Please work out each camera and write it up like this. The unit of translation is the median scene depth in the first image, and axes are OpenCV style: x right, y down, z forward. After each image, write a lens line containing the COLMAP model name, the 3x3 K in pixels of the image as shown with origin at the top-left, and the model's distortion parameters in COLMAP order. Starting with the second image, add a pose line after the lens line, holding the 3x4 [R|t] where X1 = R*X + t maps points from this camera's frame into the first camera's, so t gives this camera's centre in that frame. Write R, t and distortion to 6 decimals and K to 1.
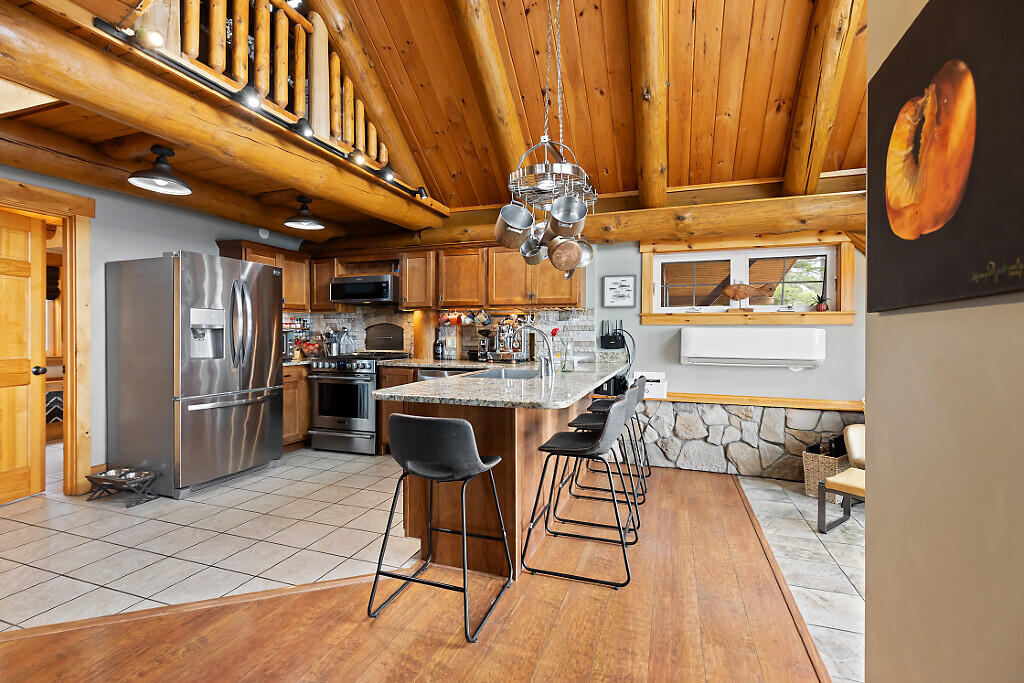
lens RADIAL K [[461.0, 0, 510.9], [0, 461.0, 335.8], [0, 0, 1]] dist [0.001968, -0.001569]
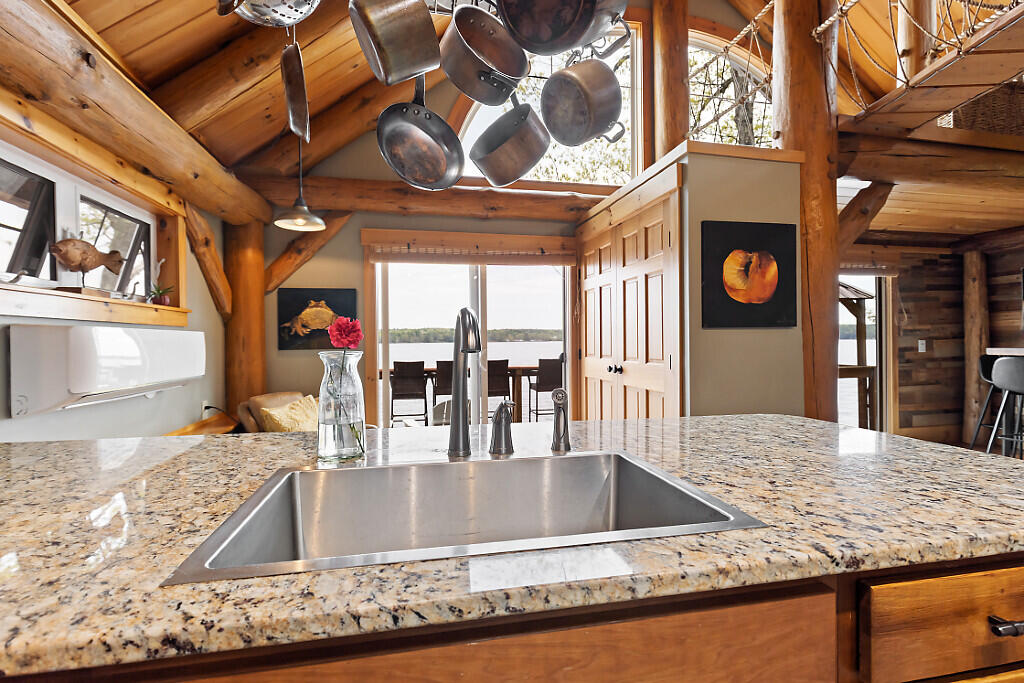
lens RADIAL K [[461.0, 0, 502.8], [0, 461.0, 340.2], [0, 0, 1]] dist [0.001968, -0.001569]
pose [[-0.520572, -0.002860, 0.853813, -0.164597], [0.006359, 0.999954, 0.007226, -0.004093], [-0.853794, 0.009192, -0.520530, 0.850435]]
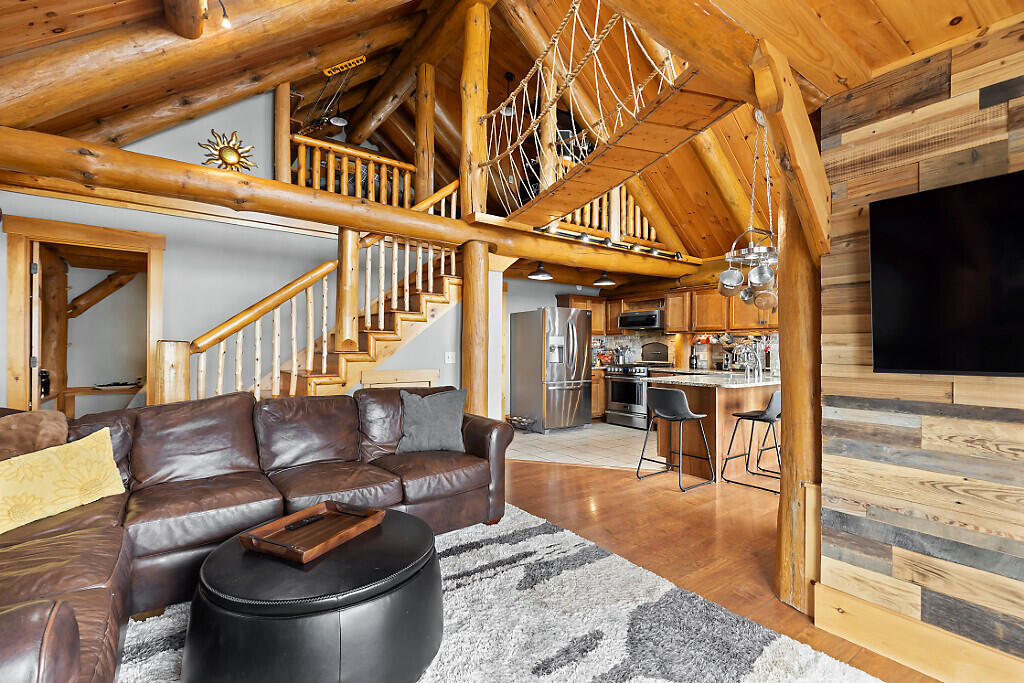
lens RADIAL K [[461.0, 0, 505.4], [0, 461.0, 348.1], [0, 0, 1]] dist [0.001968, -0.001569]
pose [[0.821873, 0.002223, -0.569667, 0.195332], [-0.006403, 0.999965, -0.005335, 0.001123], [0.569635, 0.008032, 0.821858, -0.538801]]
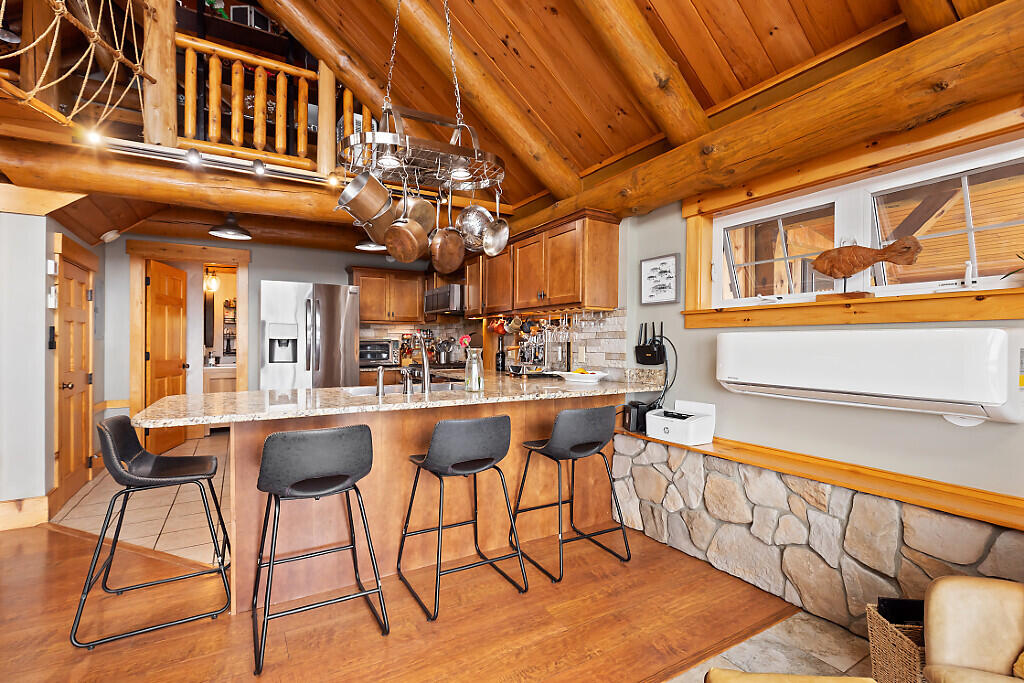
lens RADIAL K [[461.0, 0, 505.6], [0, 461.0, 344.1], [0, 0, 1]] dist [0.001968, -0.001569]
pose [[0.759555, 0.001020, -0.650442, 0.530238], [-0.002418, 0.999996, -0.001256, -0.000562], [0.650439, 0.002527, 0.759555, 0.347918]]
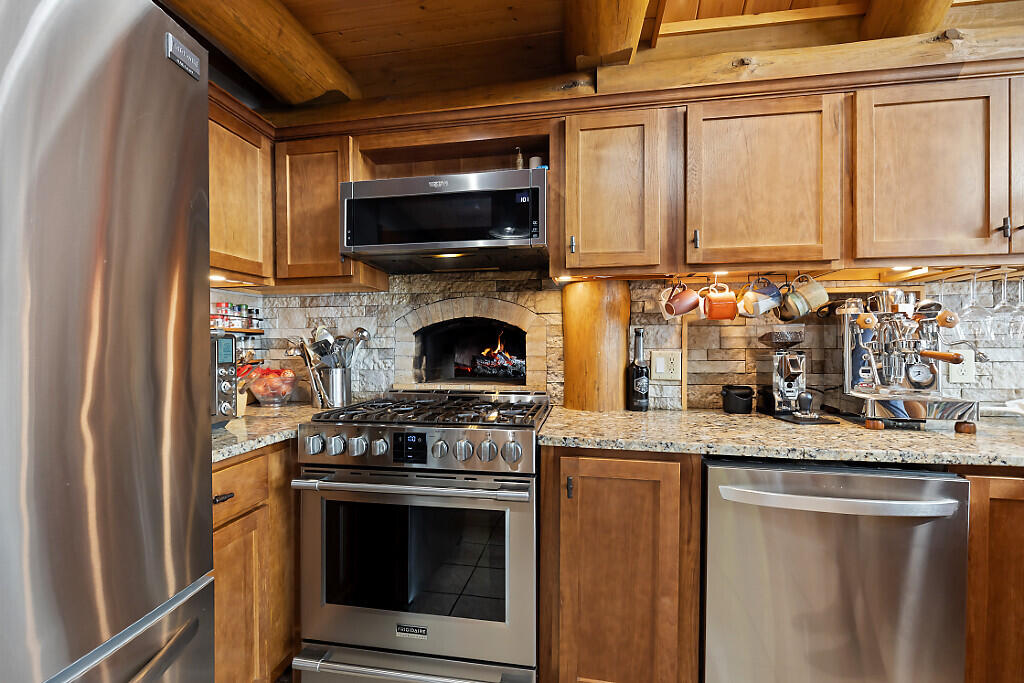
lens RADIAL K [[461.0, 0, 501.1], [0, 461.0, 343.5], [0, 0, 1]] dist [0.001968, -0.001569]
pose [[0.987228, -0.003301, 0.159283, -0.383985], [0.003425, 0.999994, -0.000506, -0.005031], [-0.159280, 0.001045, 0.987233, 0.739802]]
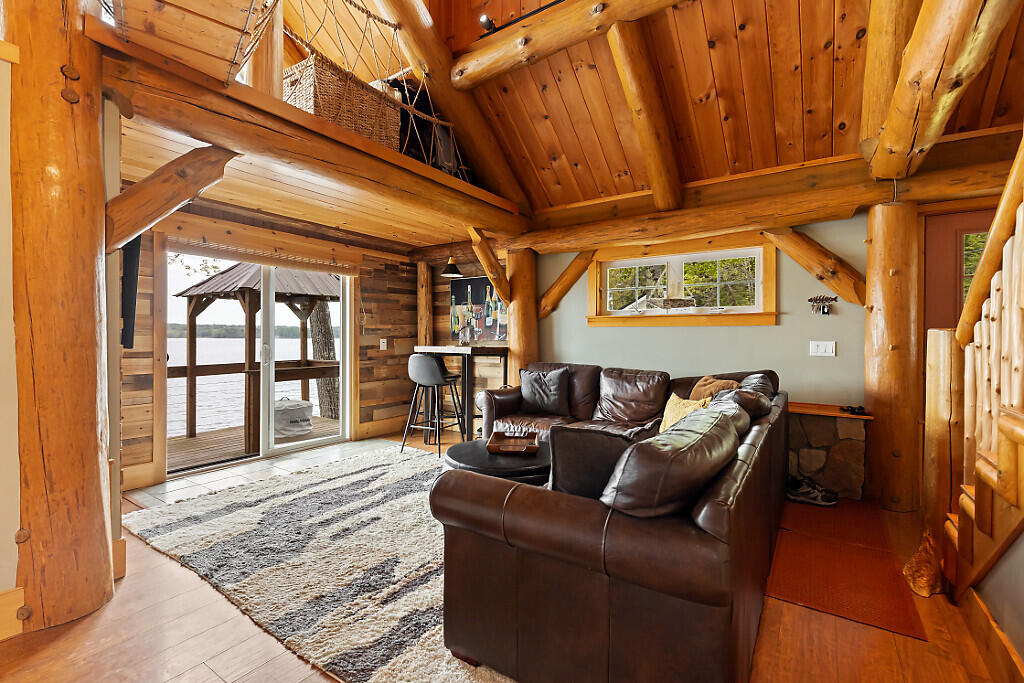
lens RADIAL K [[461.0, 0, 504.4], [0, 461.0, 336.5], [0, 0, 1]] dist [0.001968, -0.001569]
pose [[-0.963487, -0.007567, 0.267649, -0.384124], [-0.007048, 0.999971, 0.002900, -0.001164], [-0.267663, 0.000907, -0.963512, 0.433411]]
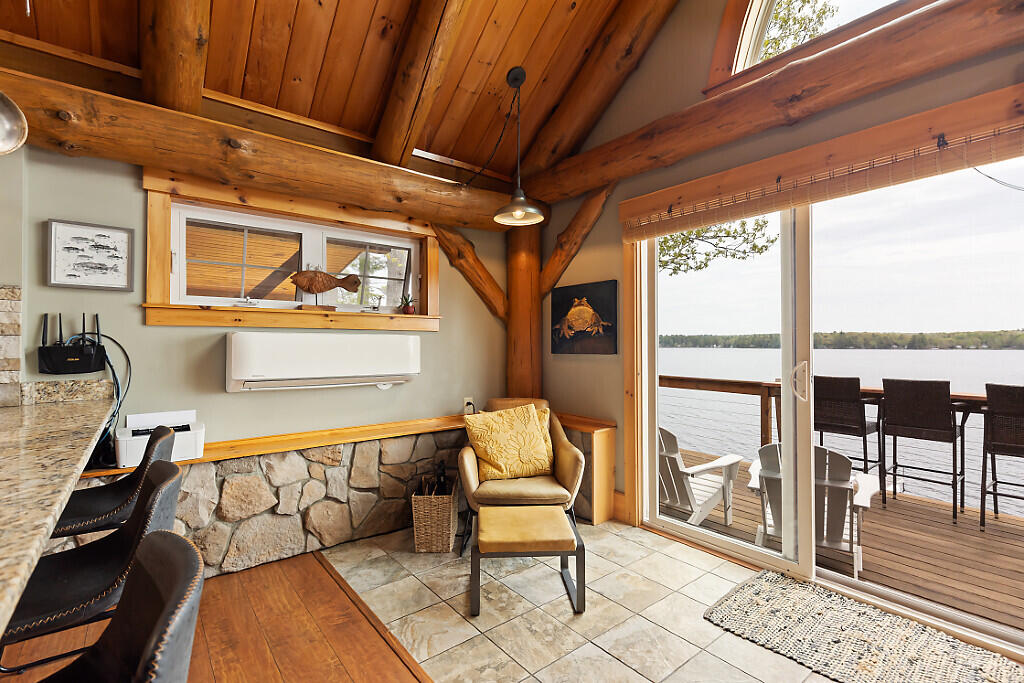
lens RADIAL K [[461.0, 0, 505.2], [0, 461.0, 340.3], [0, 0, 1]] dist [0.001968, -0.001569]
pose [[0.537414, 0.003884, 0.843310, 0.058475], [0.004628, 0.999961, -0.007555, 0.000100], [-0.843306, 0.007963, 0.537375, 0.372411]]
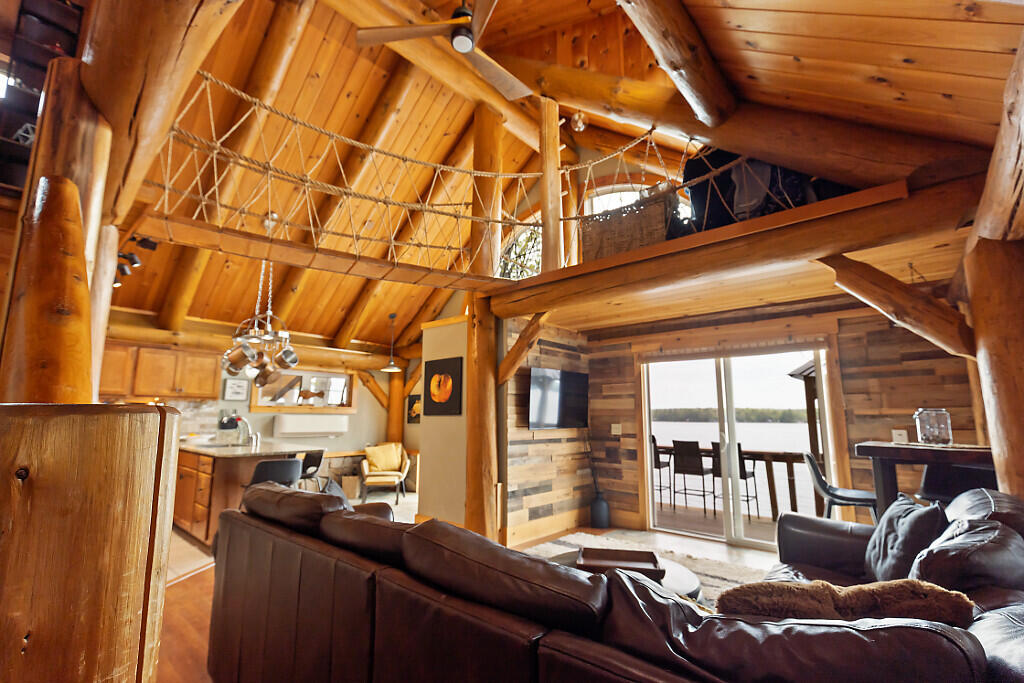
lens RADIAL K [[461.0, 0, 508.4], [0, 461.0, 345.4], [0, 0, 1]] dist [0.001968, -0.001569]
pose [[0.384864, 0.140824, 0.912167, -0.835727], [-0.001315, 0.988374, -0.152035, -0.013023], [-0.922972, 0.057313, 0.380575, -0.395803]]
